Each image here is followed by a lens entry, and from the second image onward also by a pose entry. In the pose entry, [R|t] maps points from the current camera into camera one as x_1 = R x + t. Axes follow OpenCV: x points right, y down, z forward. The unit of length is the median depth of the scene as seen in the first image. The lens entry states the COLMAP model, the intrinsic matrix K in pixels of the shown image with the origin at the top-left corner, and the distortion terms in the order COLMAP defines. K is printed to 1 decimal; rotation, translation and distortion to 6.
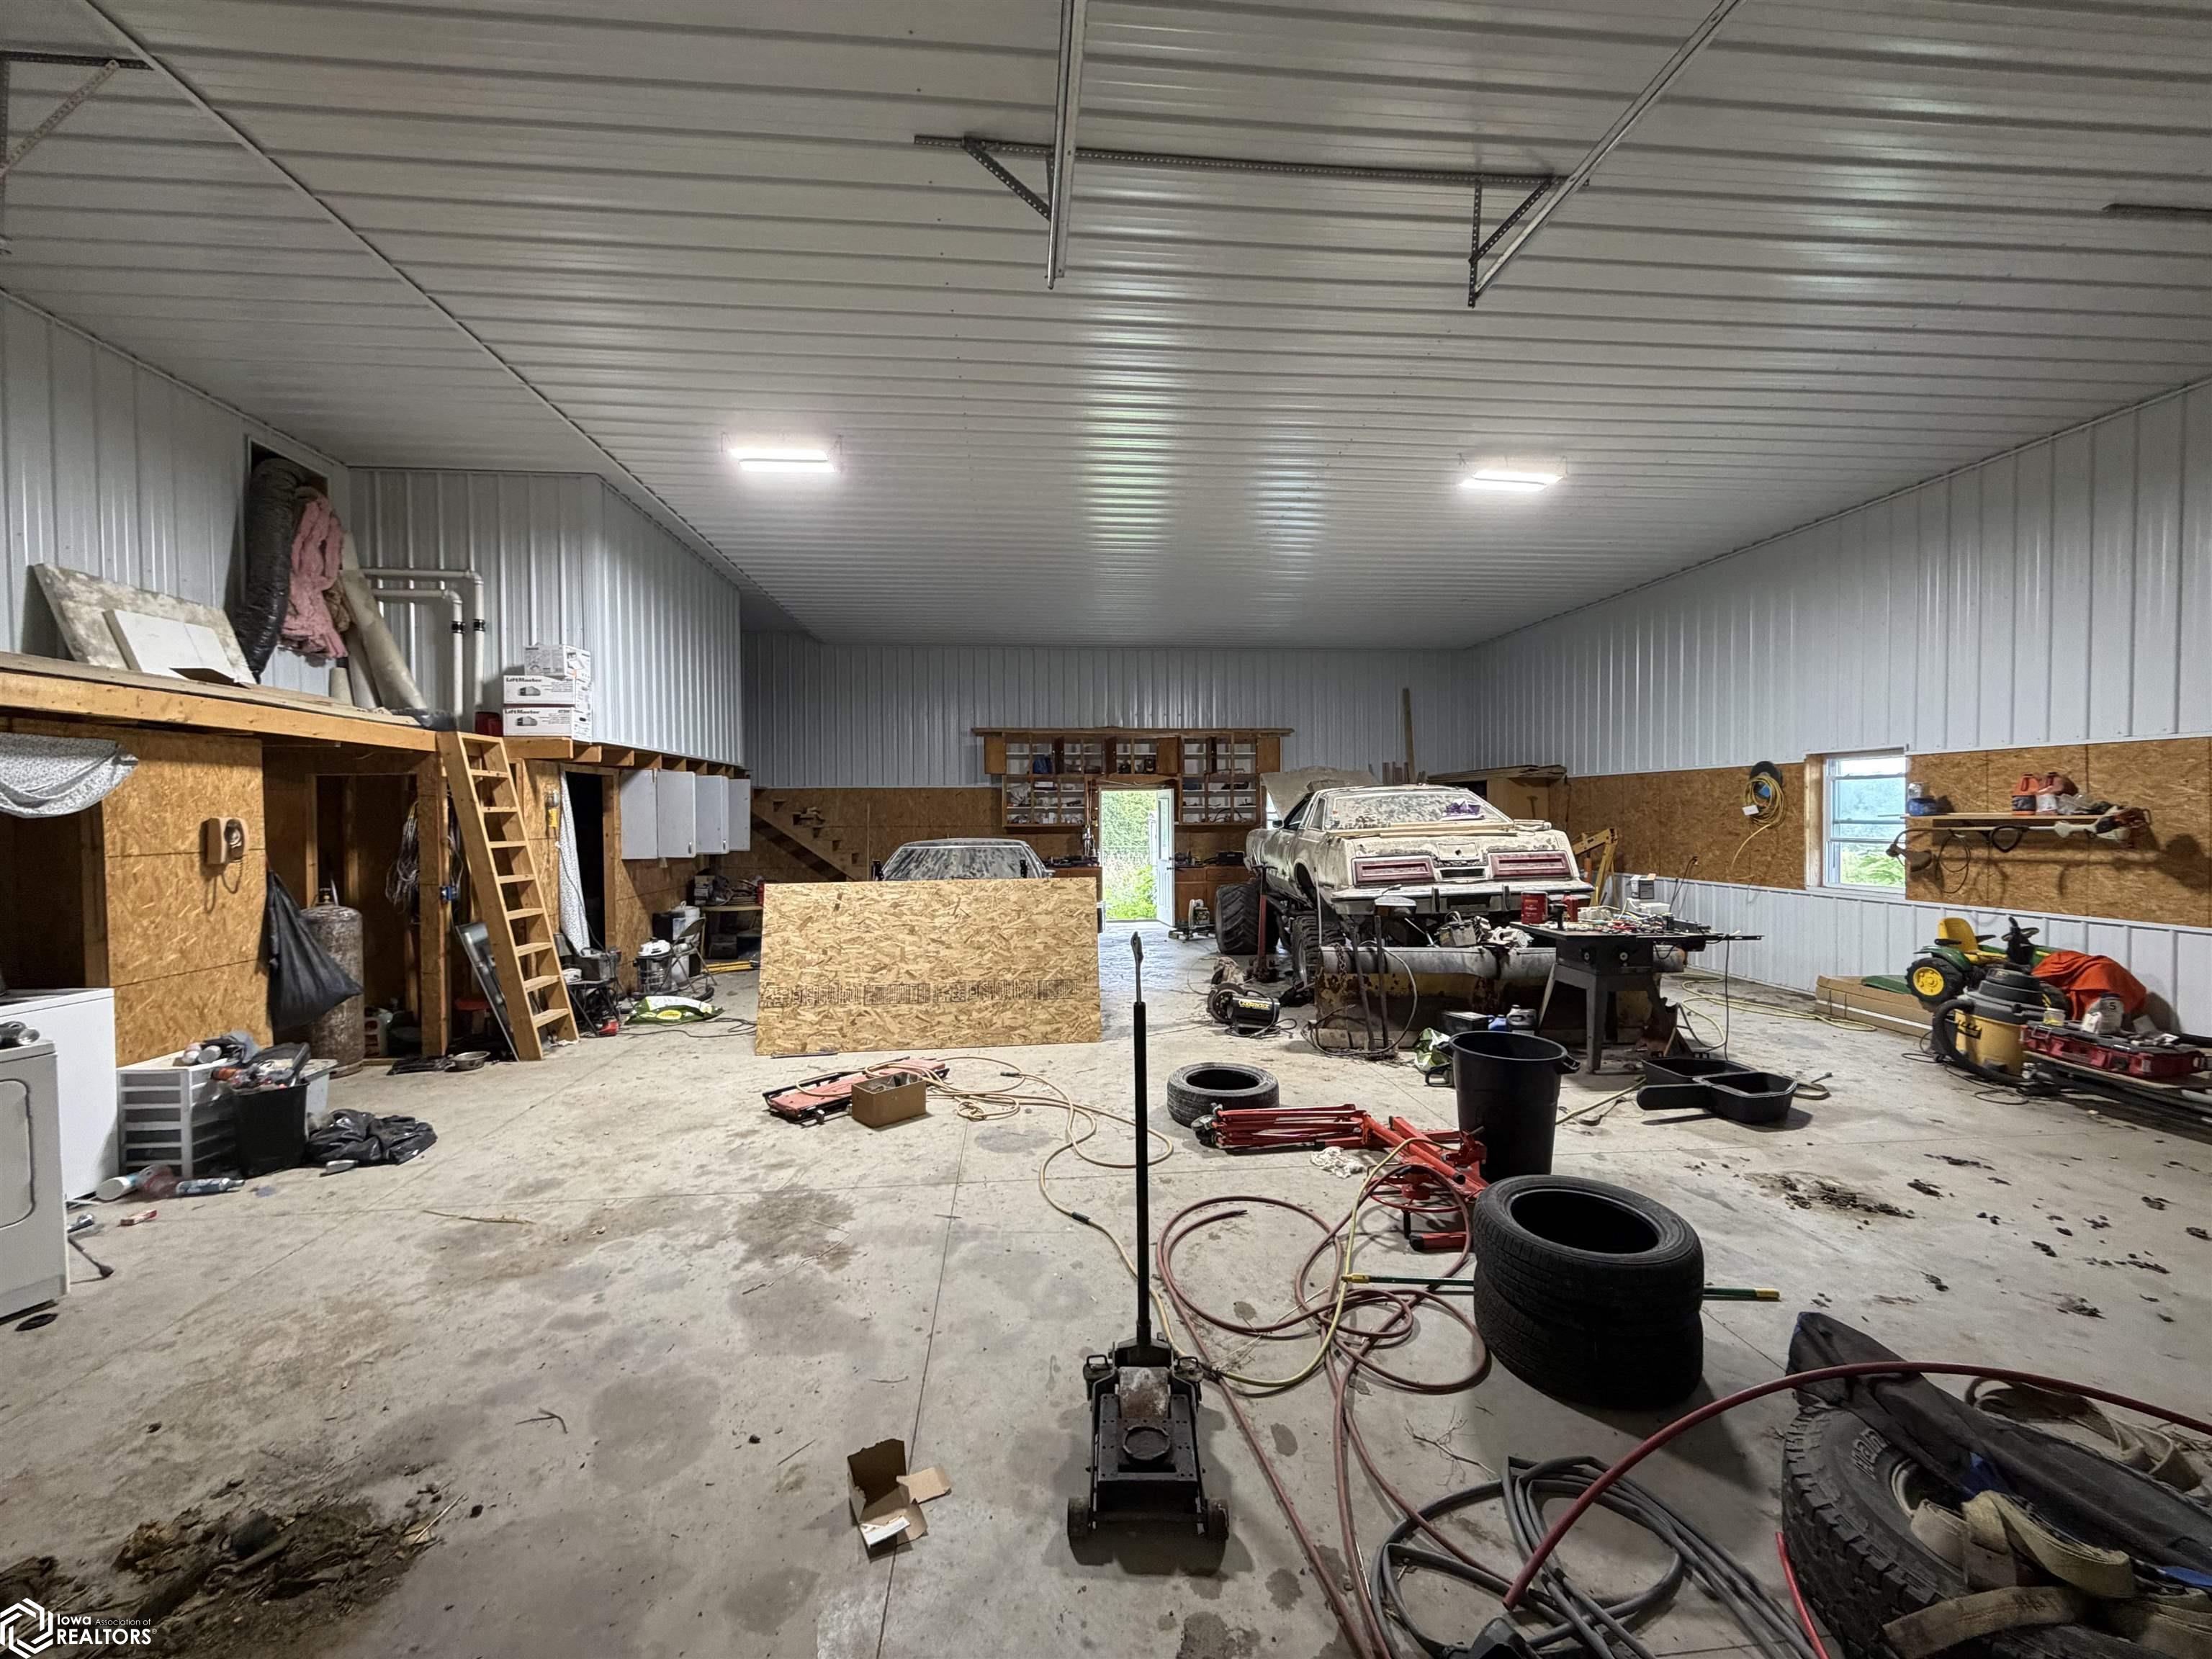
lens RADIAL K [[885.1, 0, 1109.0], [0, 885.1, 829.3], [0, 0, 1]] dist [0.001041, -0.000077]
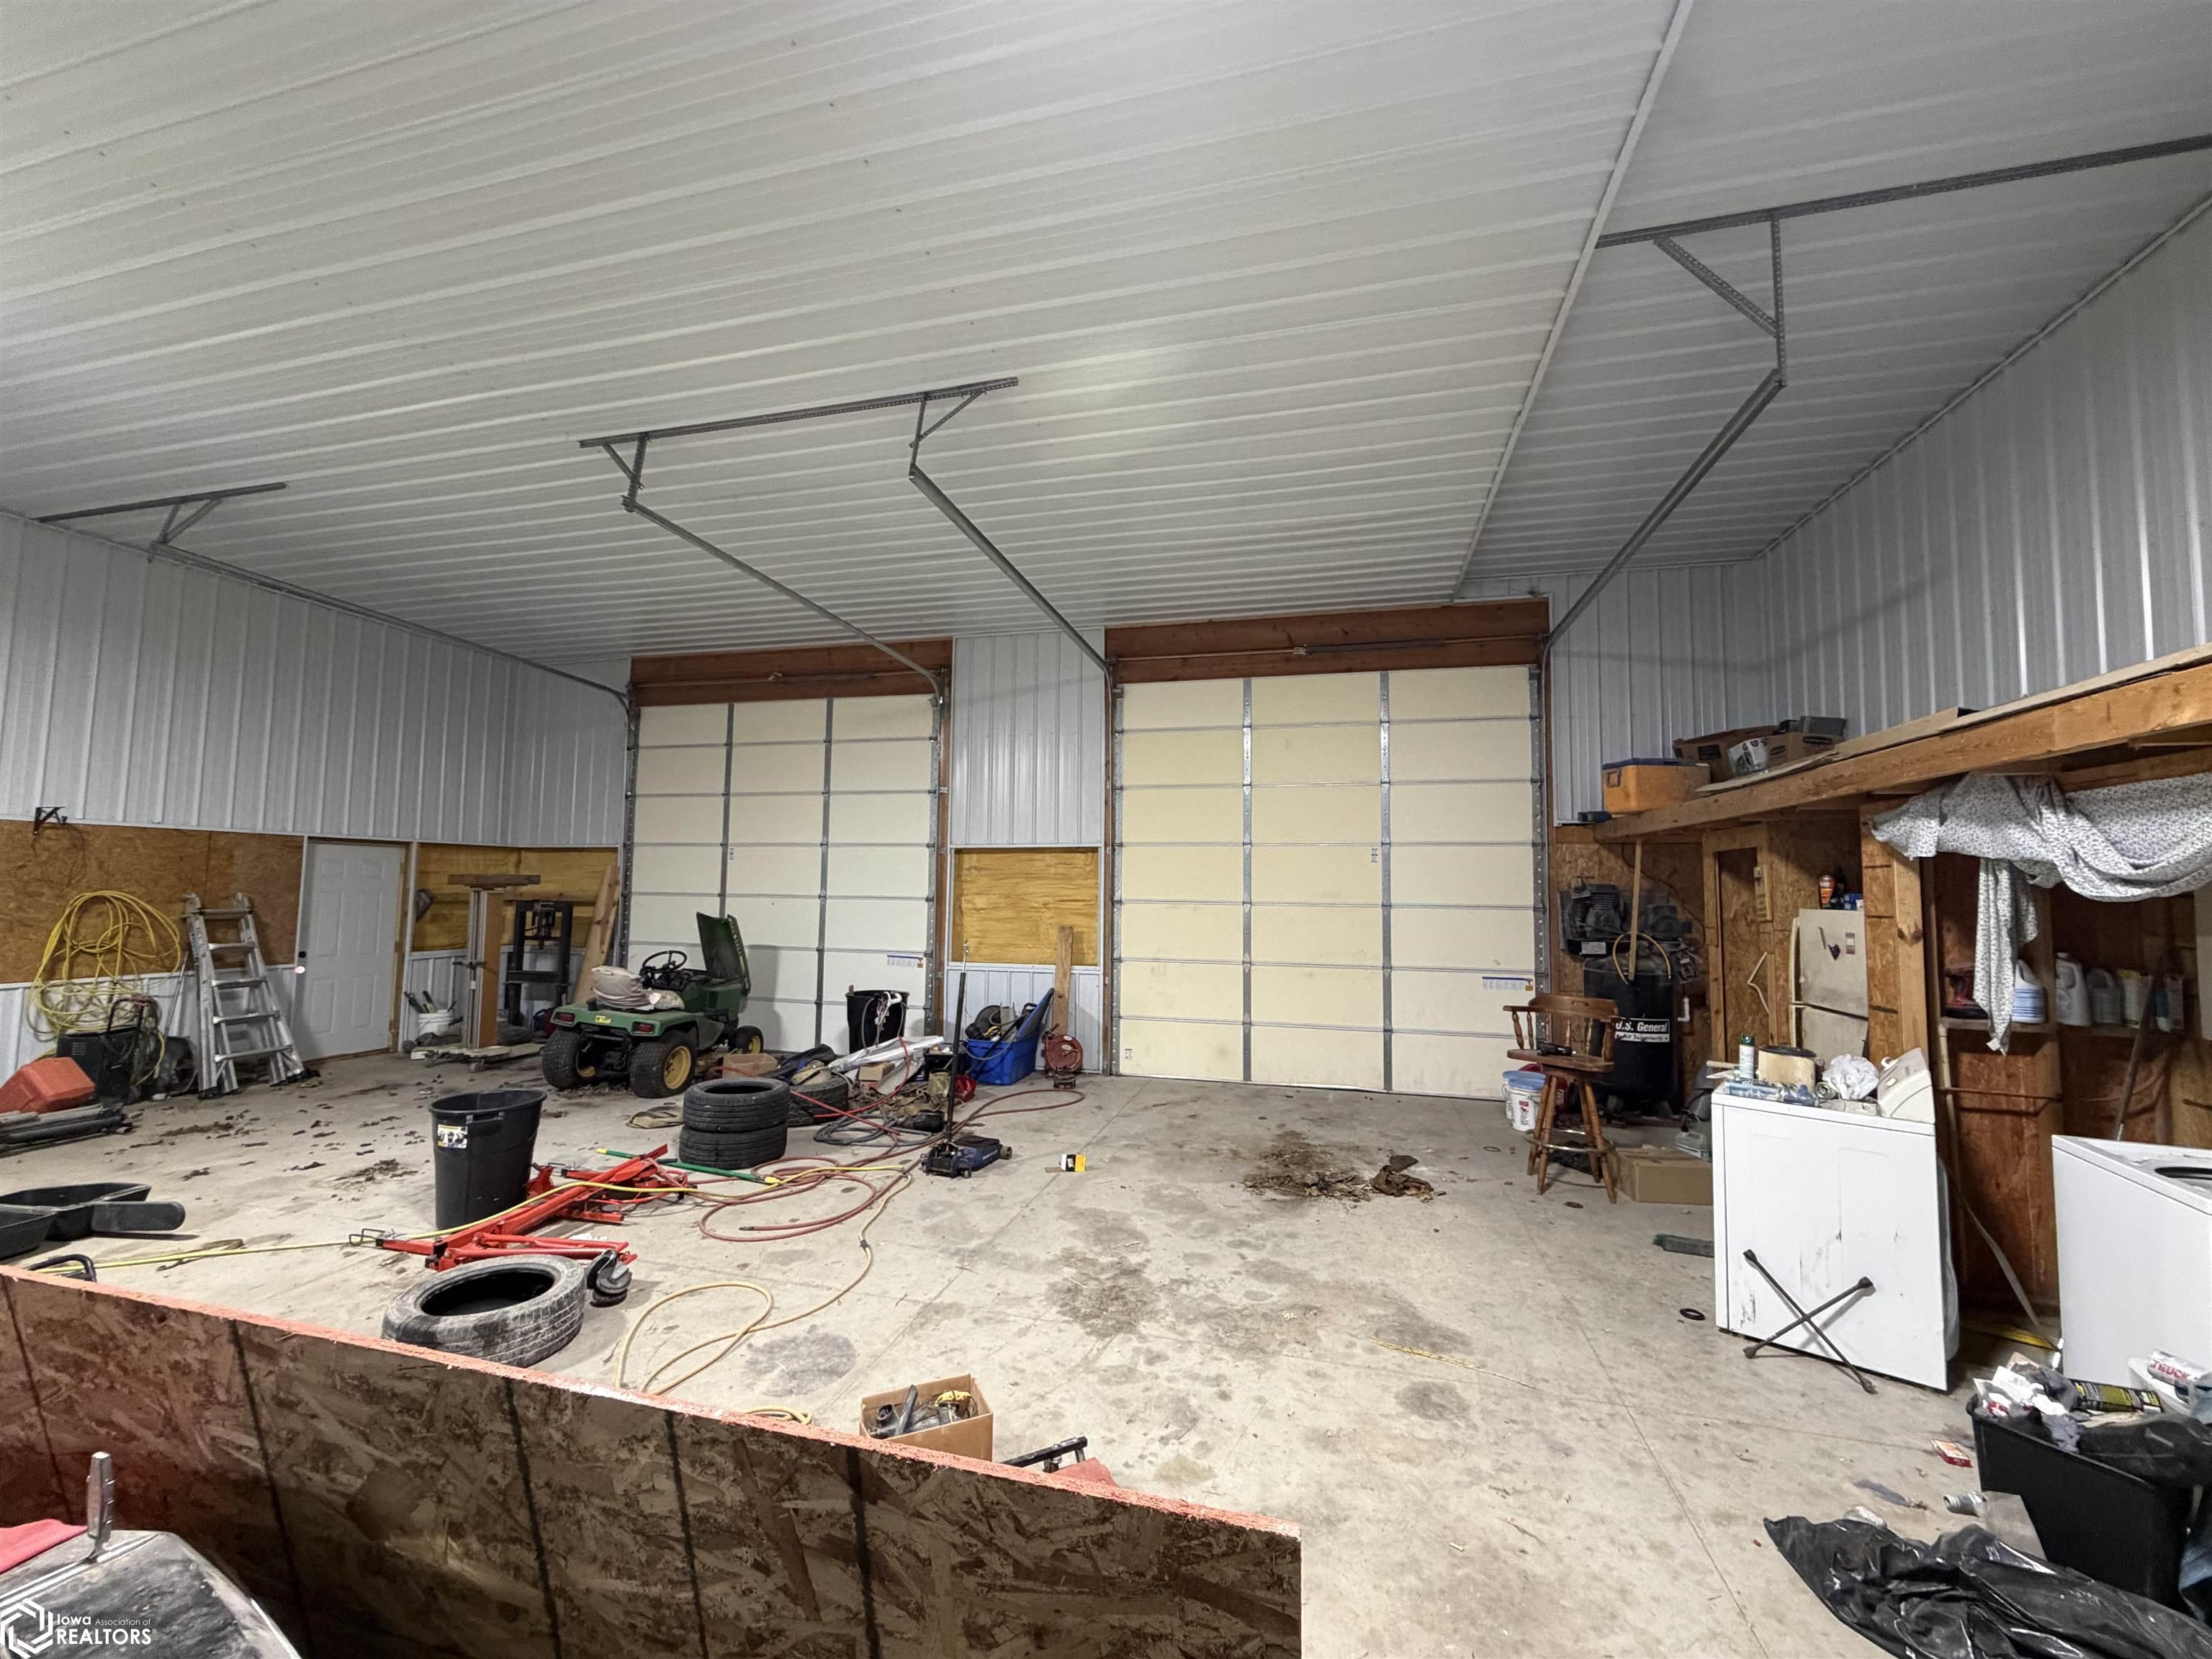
lens RADIAL K [[885.1, 0, 1102.7], [0, 885.1, 830.1], [0, 0, 1]] dist [0.001041, -0.000077]
pose [[-0.938551, 0.017722, 0.344687, -0.705292], [0.002044, 0.998949, -0.045793, -0.039420], [-0.345136, -0.042275, -0.937600, 1.948406]]
